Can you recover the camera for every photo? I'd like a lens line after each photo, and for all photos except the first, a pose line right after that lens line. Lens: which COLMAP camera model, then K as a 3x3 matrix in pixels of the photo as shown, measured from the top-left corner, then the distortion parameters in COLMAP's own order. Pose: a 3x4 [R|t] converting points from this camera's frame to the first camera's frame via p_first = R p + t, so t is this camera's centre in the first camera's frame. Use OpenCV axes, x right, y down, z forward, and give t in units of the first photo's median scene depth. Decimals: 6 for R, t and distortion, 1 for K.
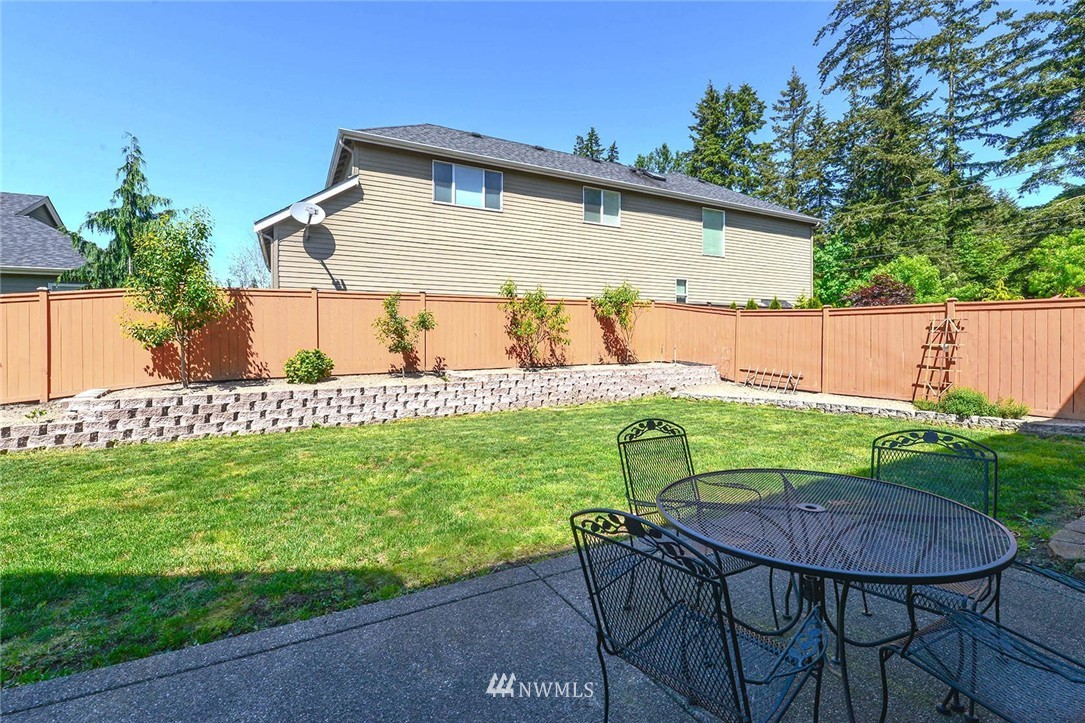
lens RADIAL K [[495.5, 0, 556.3], [0, 495.5, 340.2], [0, 0, 1]] dist [-0.010711, -0.002636]
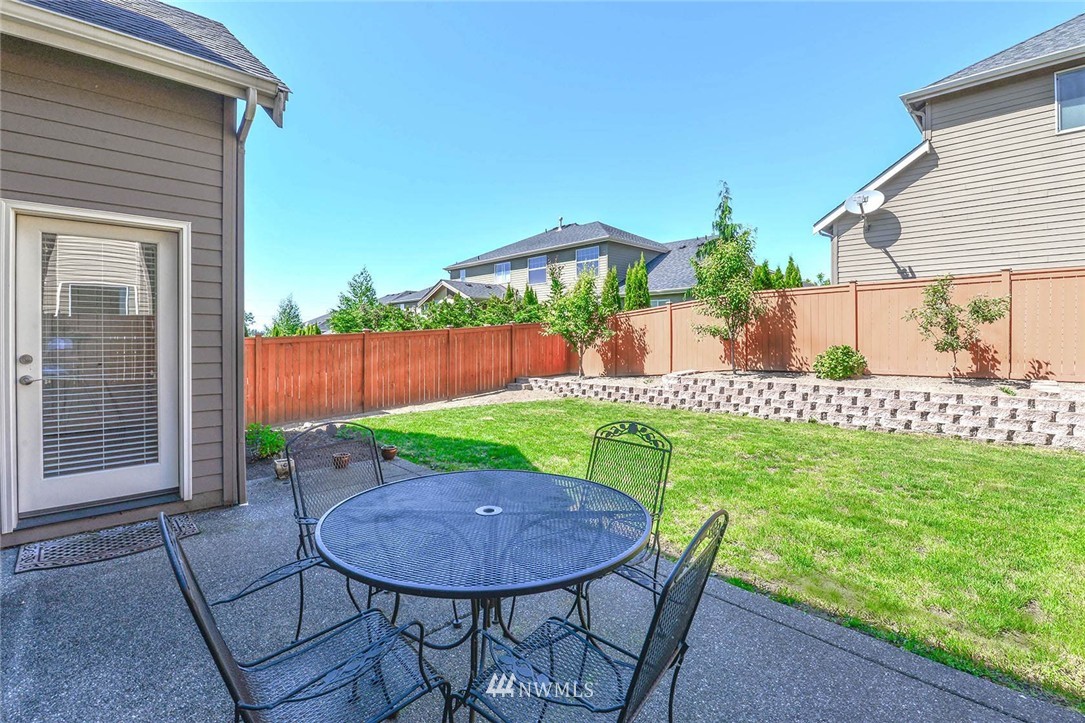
lens RADIAL K [[495.5, 0, 525.2], [0, 495.5, 335.4], [0, 0, 1]] dist [-0.010711, -0.002636]
pose [[0.217383, 0.000491, -0.976086, 0.325577], [0.000357, 1.000000, 0.000583, -0.001855], [0.976086, -0.000475, 0.217383, 0.183332]]
